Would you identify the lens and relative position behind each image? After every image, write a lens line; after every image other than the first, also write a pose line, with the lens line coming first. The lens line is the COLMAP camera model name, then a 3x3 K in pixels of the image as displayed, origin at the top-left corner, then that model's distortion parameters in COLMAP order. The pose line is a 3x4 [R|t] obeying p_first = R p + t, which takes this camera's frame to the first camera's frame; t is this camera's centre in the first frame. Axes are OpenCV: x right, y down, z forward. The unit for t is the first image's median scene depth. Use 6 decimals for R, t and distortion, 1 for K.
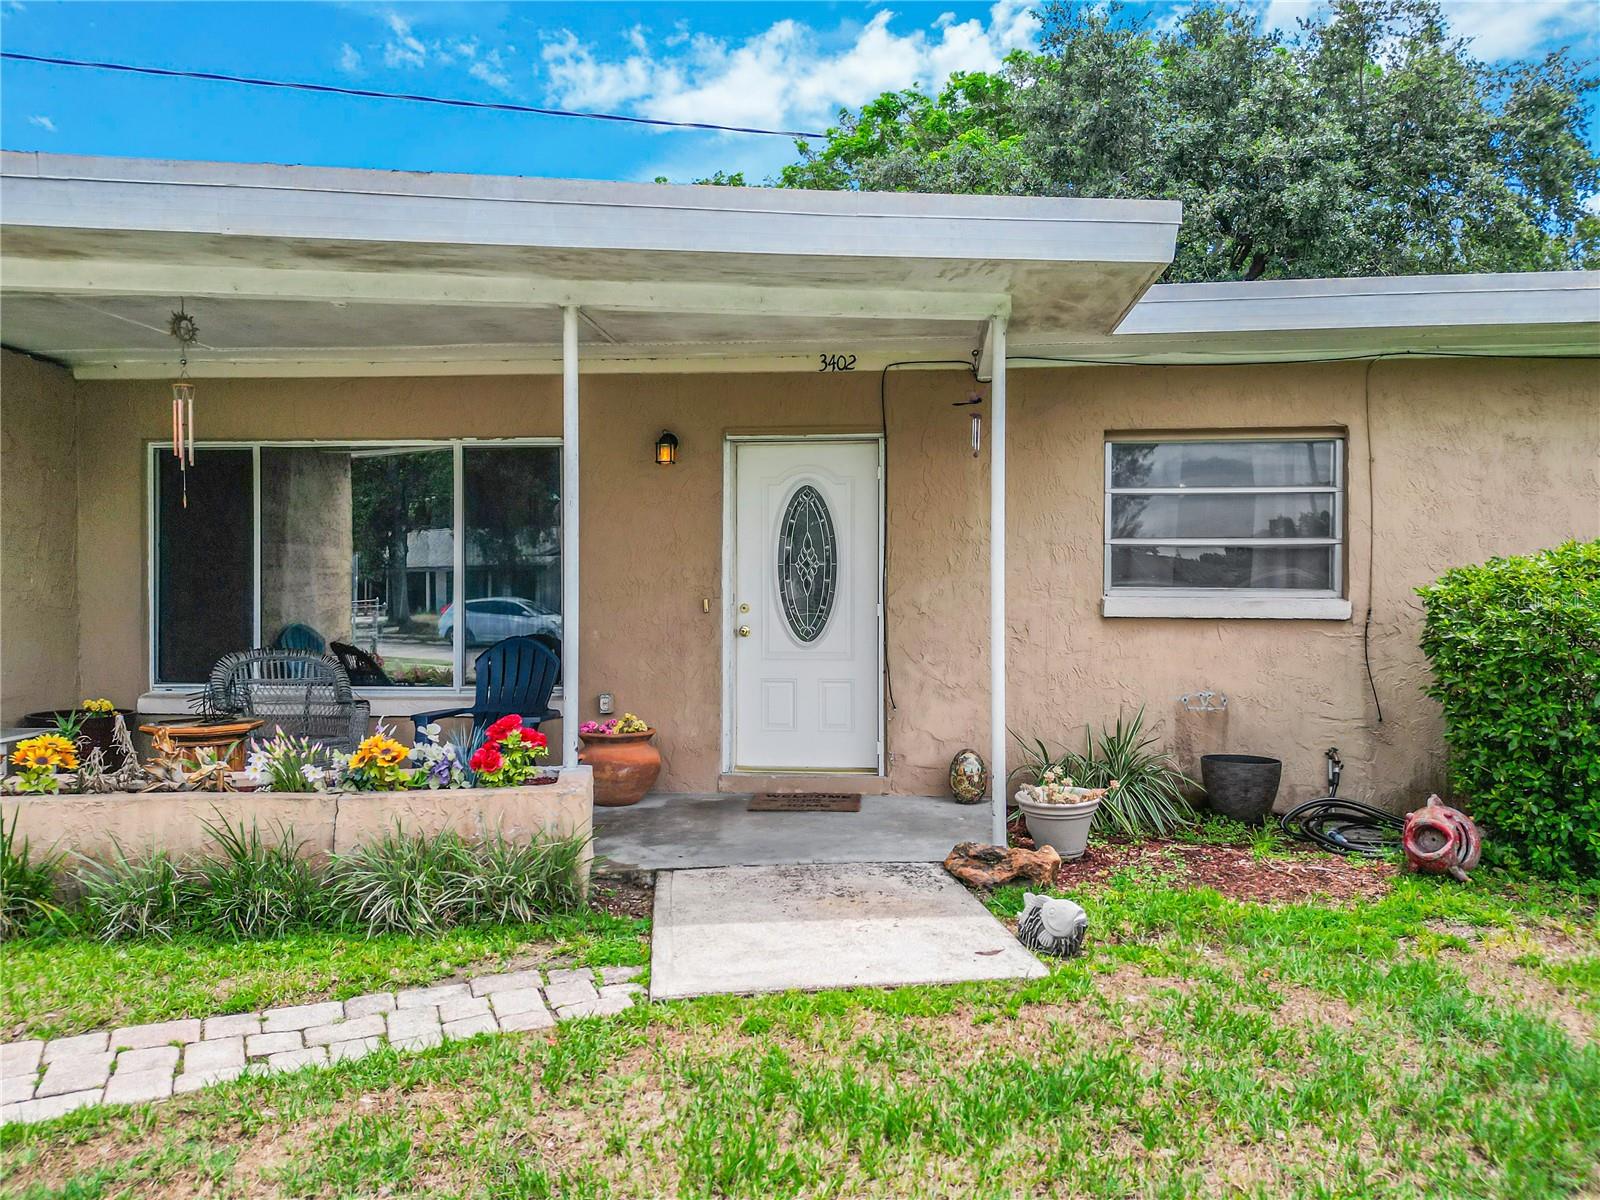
lens RADIAL K [[1121.9, 0, 800.0], [0, 1121.9, 600.0], [0, 0, 1]] dist [0.062652, -0.056524]
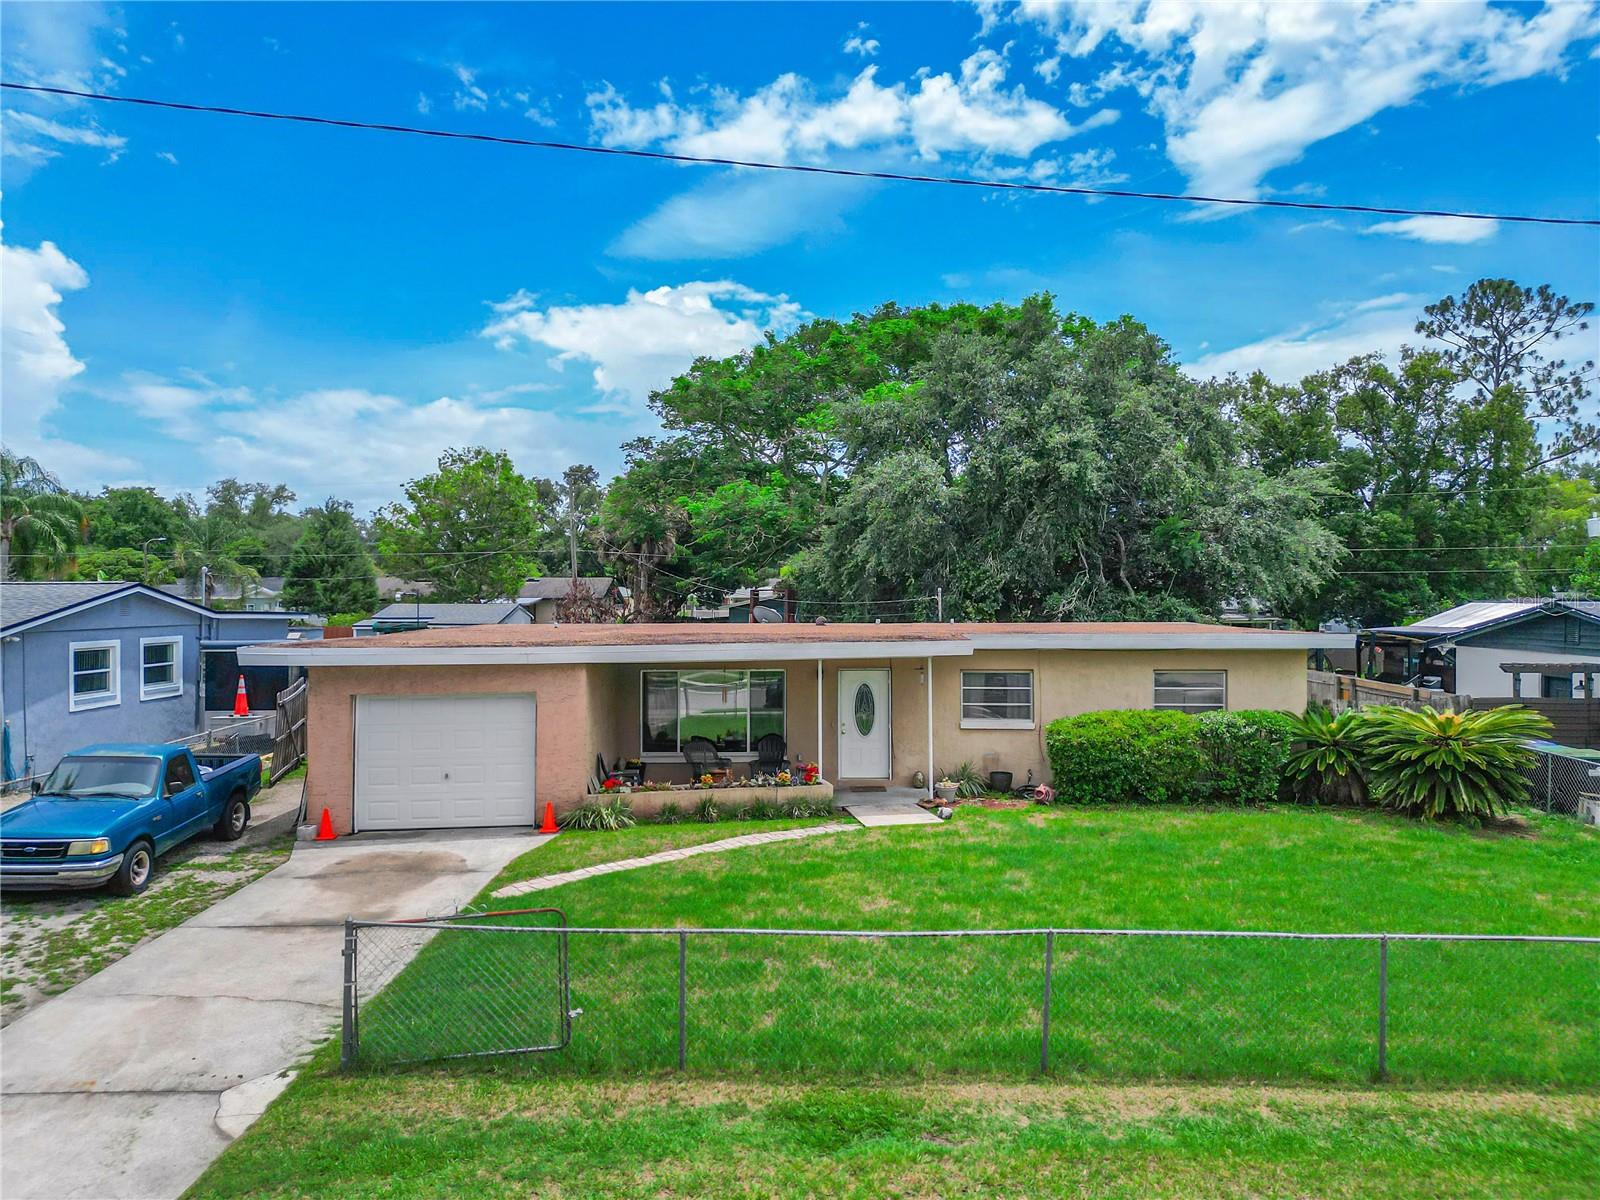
lens RADIAL K [[1121.9, 0, 800.0], [0, 1121.9, 600.0], [0, 0, 1]] dist [0.062652, -0.056524]
pose [[0.995333, 0.000337, 0.096499, -0.457213], [-0.000375, 1.000000, 0.000372, -0.326878], [-0.096499, -0.000407, 0.995333, -1.979333]]
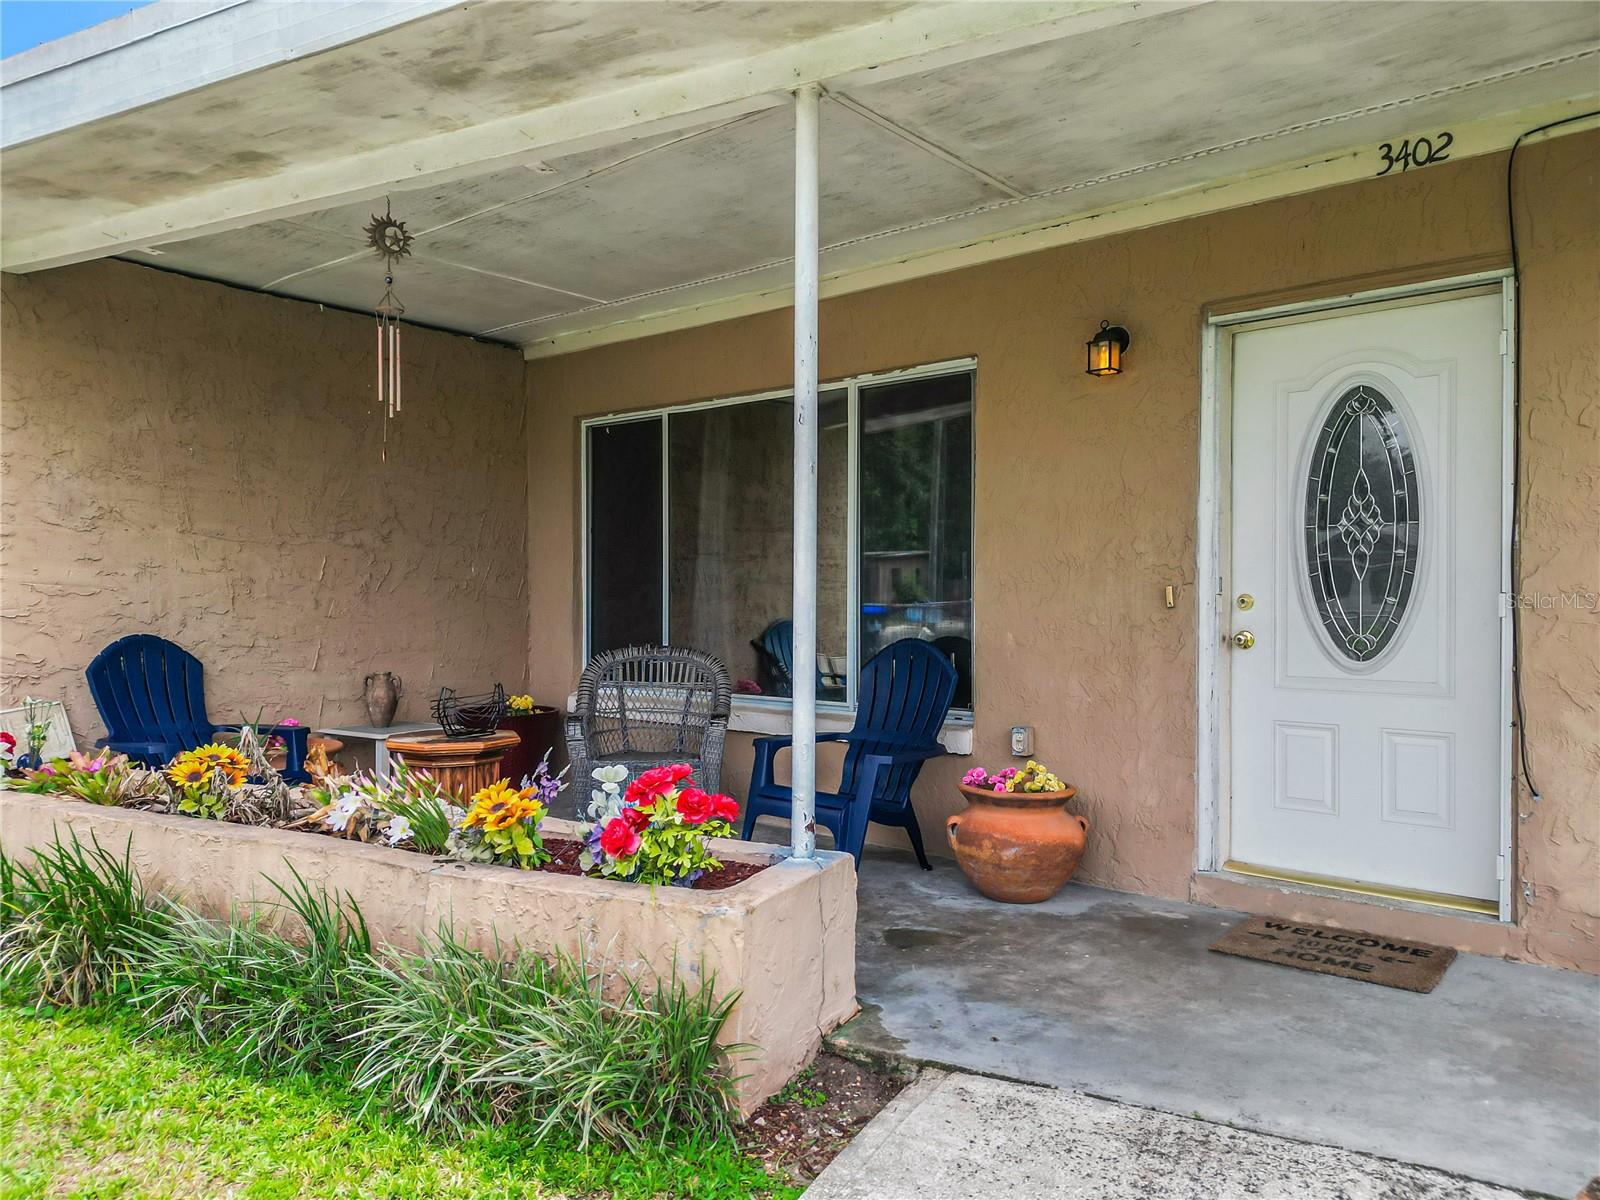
lens RADIAL K [[1121.9, 0, 800.0], [0, 1121.9, 600.0], [0, 0, 1]] dist [0.062652, -0.056524]
pose [[0.825614, 0.003381, -0.564226, 0.100720], [-0.005555, 0.999982, -0.002135, 0.009490], [0.564209, 0.004897, 0.825618, 0.375305]]
